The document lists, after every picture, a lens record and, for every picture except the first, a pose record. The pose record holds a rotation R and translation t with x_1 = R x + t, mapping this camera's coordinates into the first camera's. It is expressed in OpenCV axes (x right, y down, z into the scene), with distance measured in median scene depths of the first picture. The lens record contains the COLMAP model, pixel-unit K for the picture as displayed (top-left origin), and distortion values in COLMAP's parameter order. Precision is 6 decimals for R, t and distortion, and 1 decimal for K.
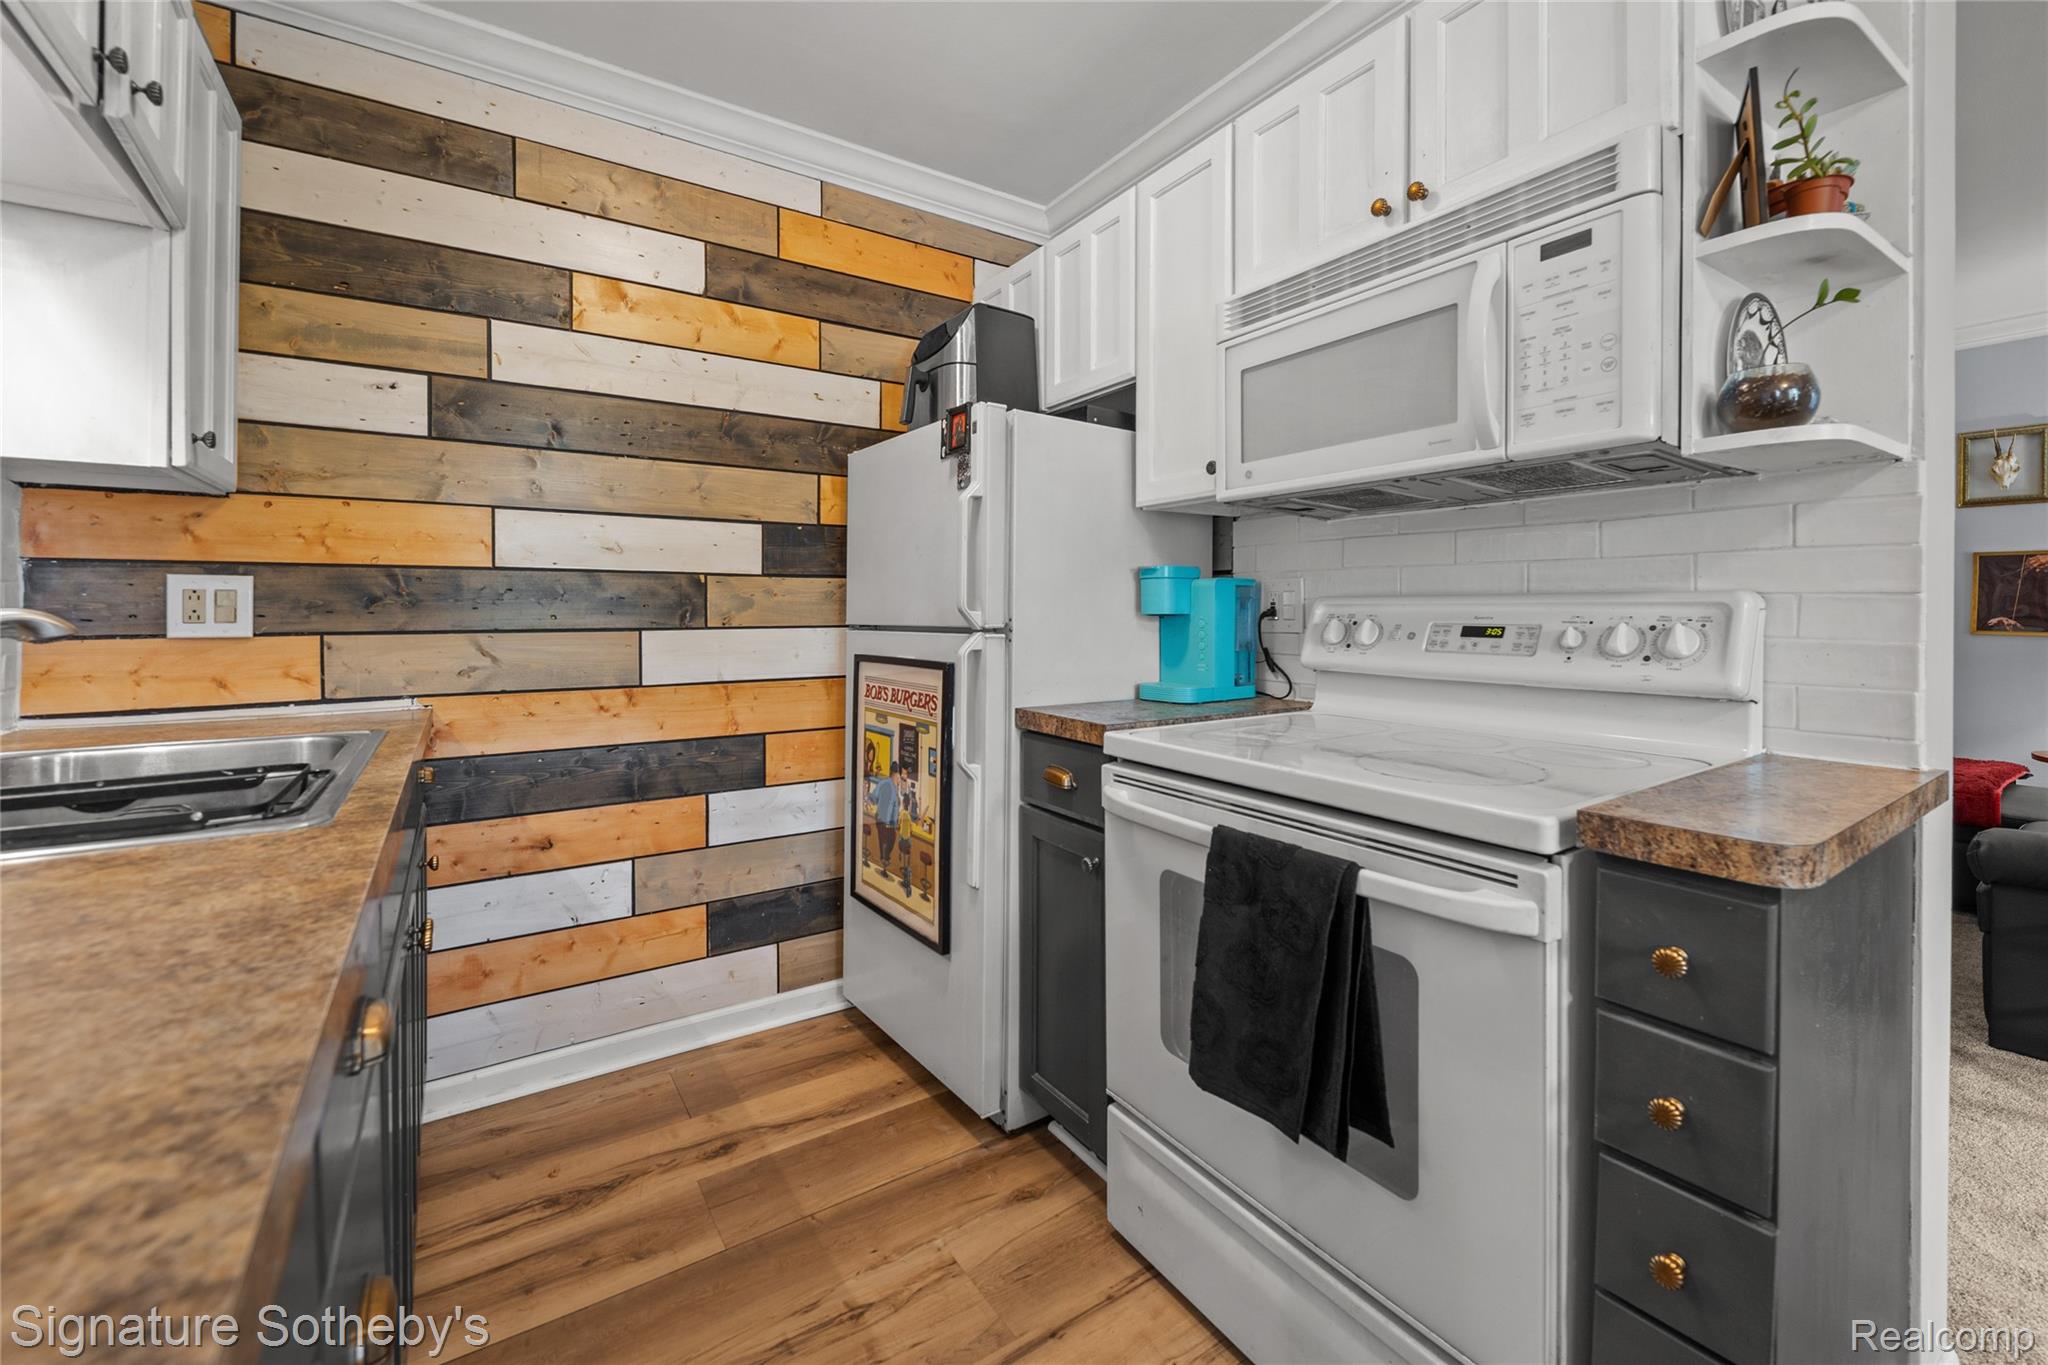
lens RADIAL K [[844.2, 0, 1047.6], [0, 844.2, 618.5], [0, 0, 1]] dist [-0.002745, 0.000328]
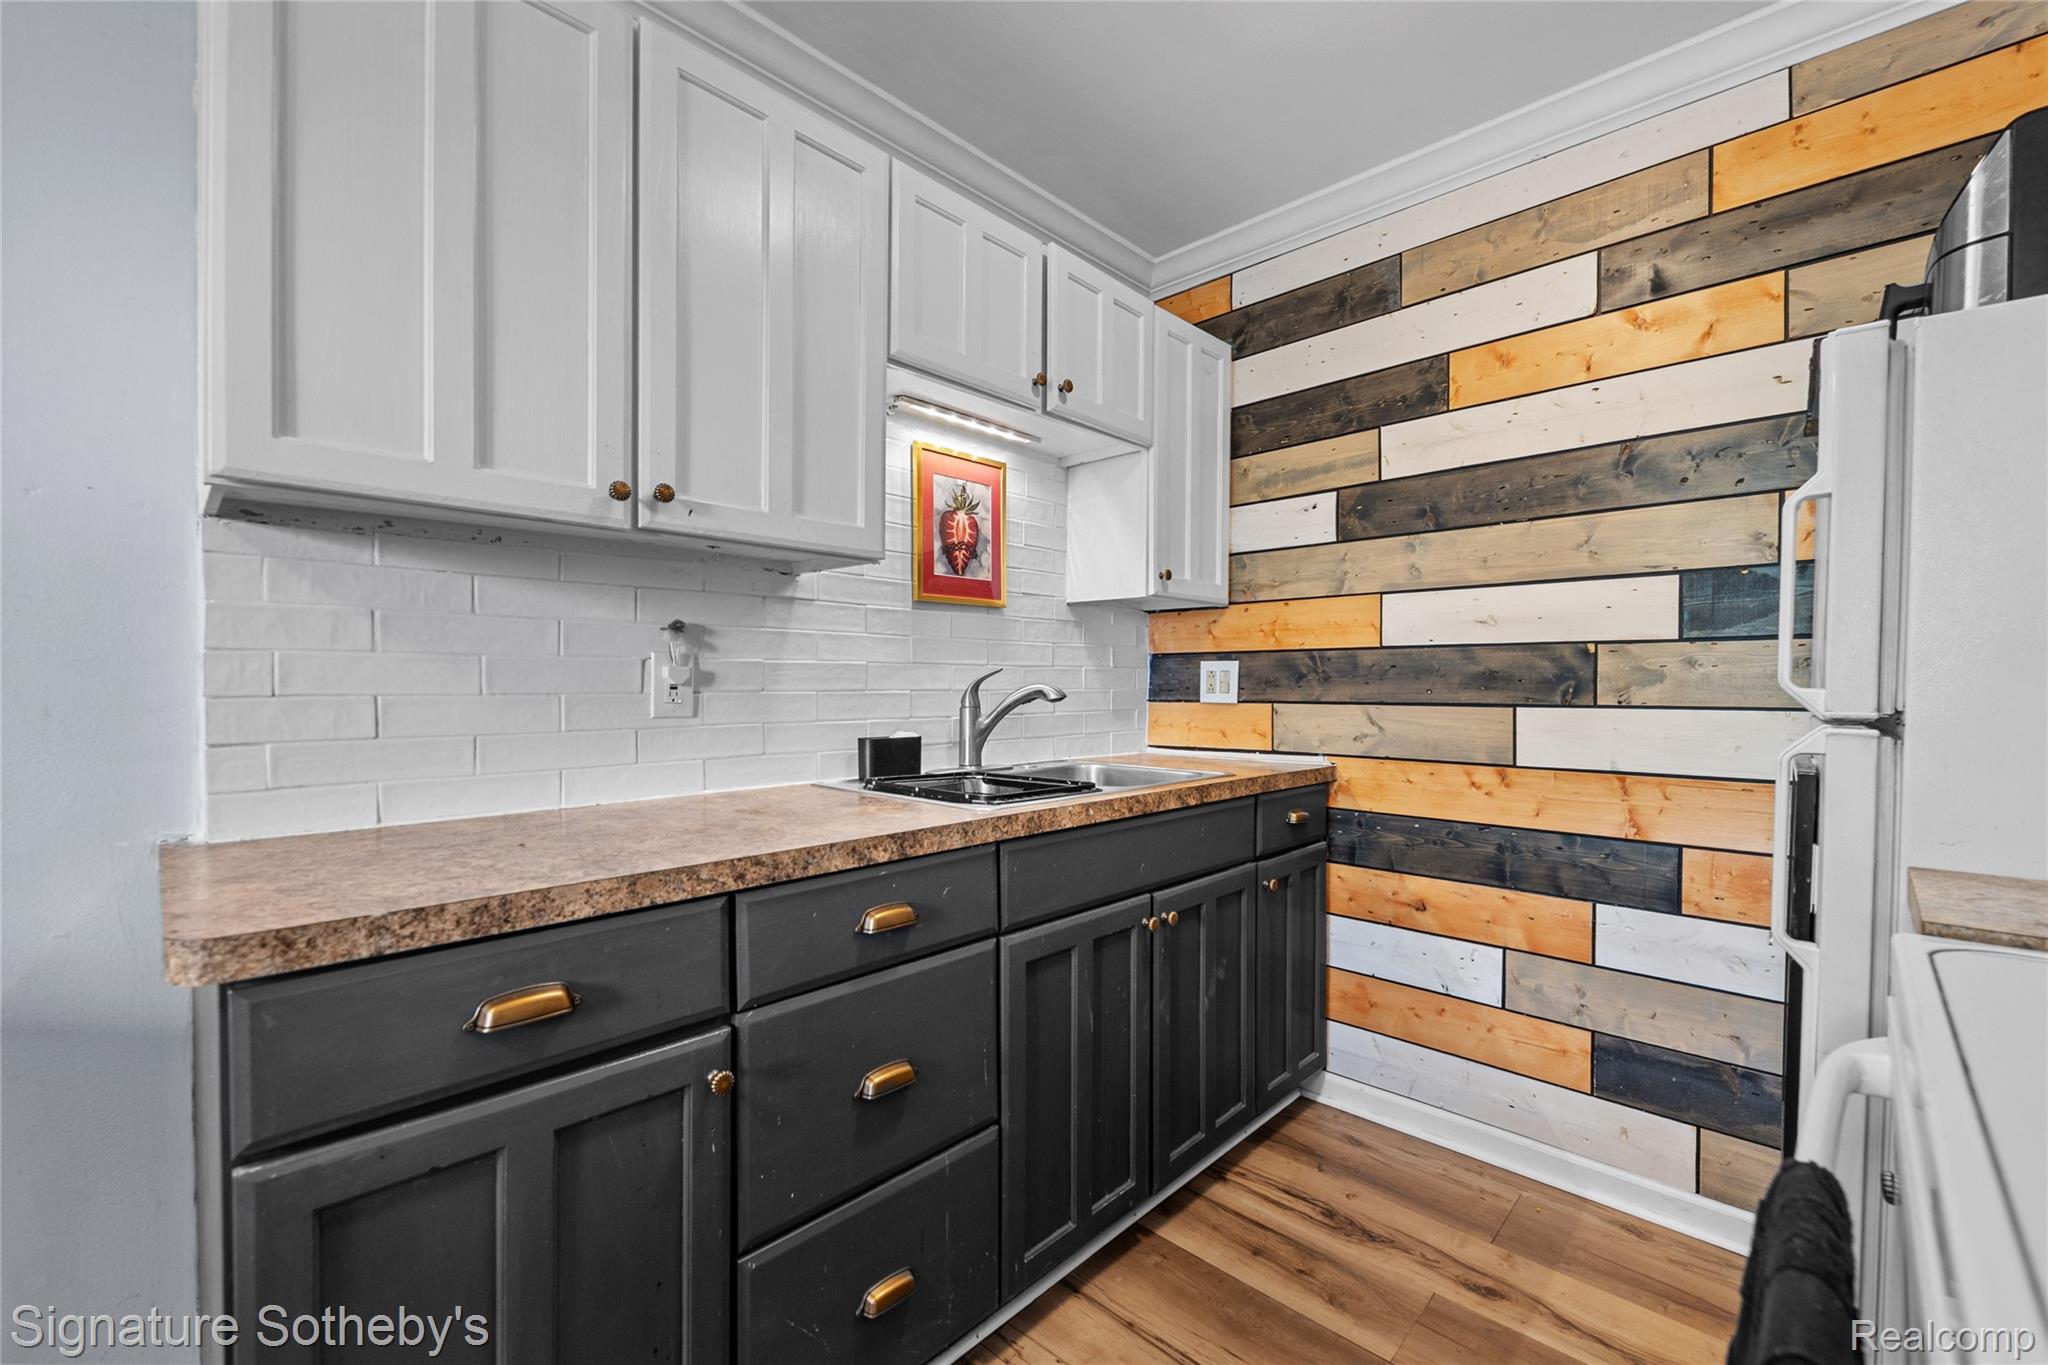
lens RADIAL K [[844.2, 0, 1028.6], [0, 844.2, 688.9], [0, 0, 1]] dist [-0.002745, 0.000328]
pose [[0.205615, 0.007187, -0.978606, 0.354602], [-0.009885, 0.999937, 0.005267, -0.005730], [0.978583, 0.008590, 0.205674, 0.313517]]
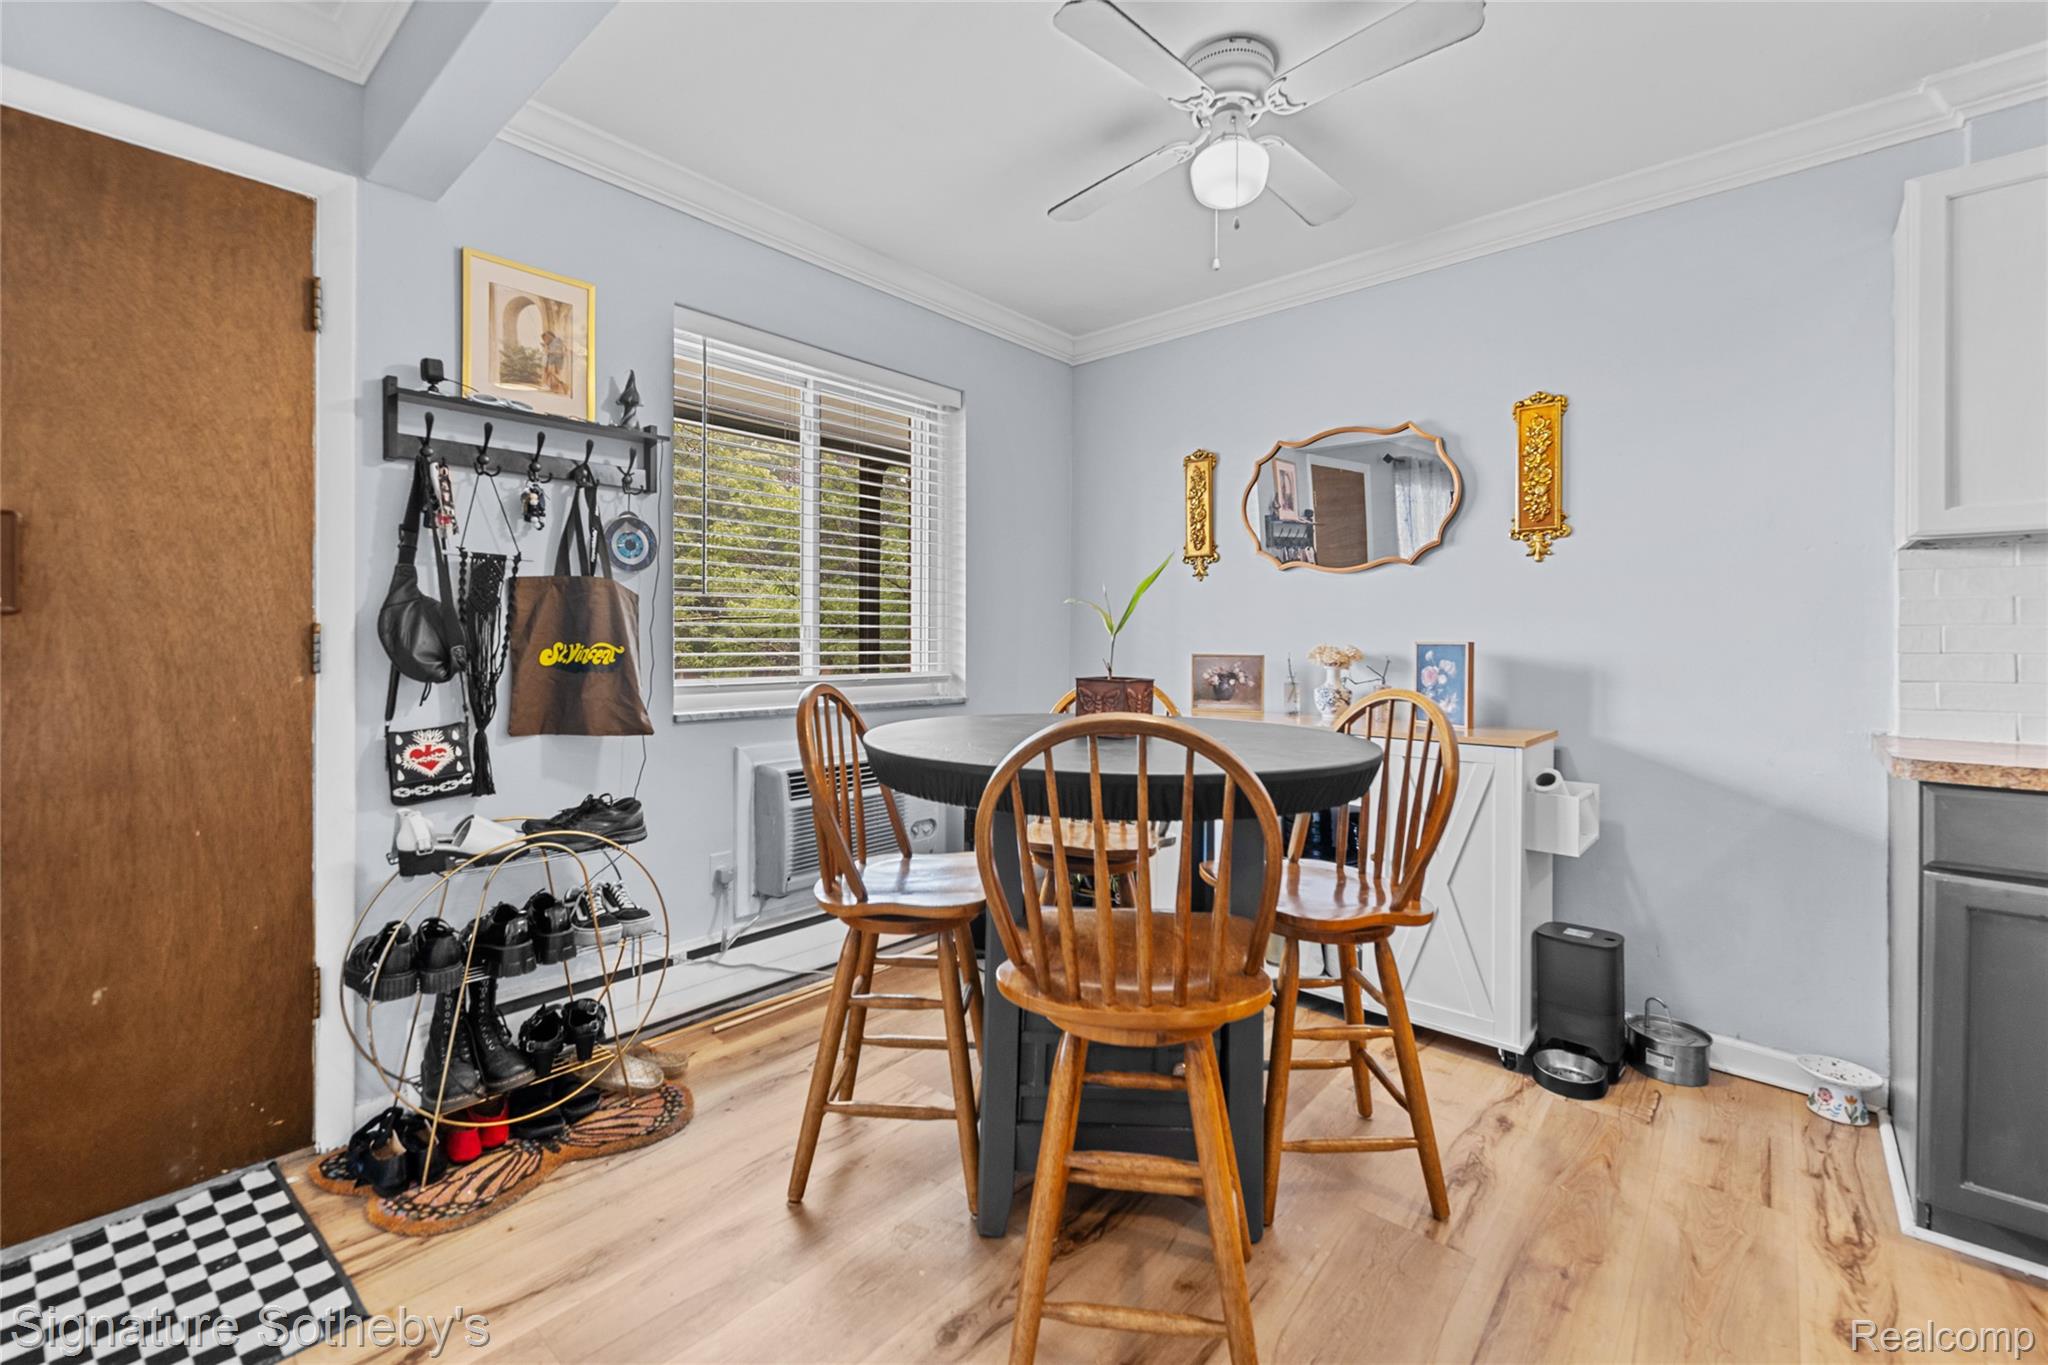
lens RADIAL K [[844.2, 0, 1055.1], [0, 844.2, 648.0], [0, 0, 1]] dist [-0.002745, 0.000328]
pose [[-0.968620, -0.005626, -0.248481, 0.943442], [-0.008385, 0.999914, 0.010046, 0.000860], [0.248403, 0.011815, -0.968585, 0.627207]]
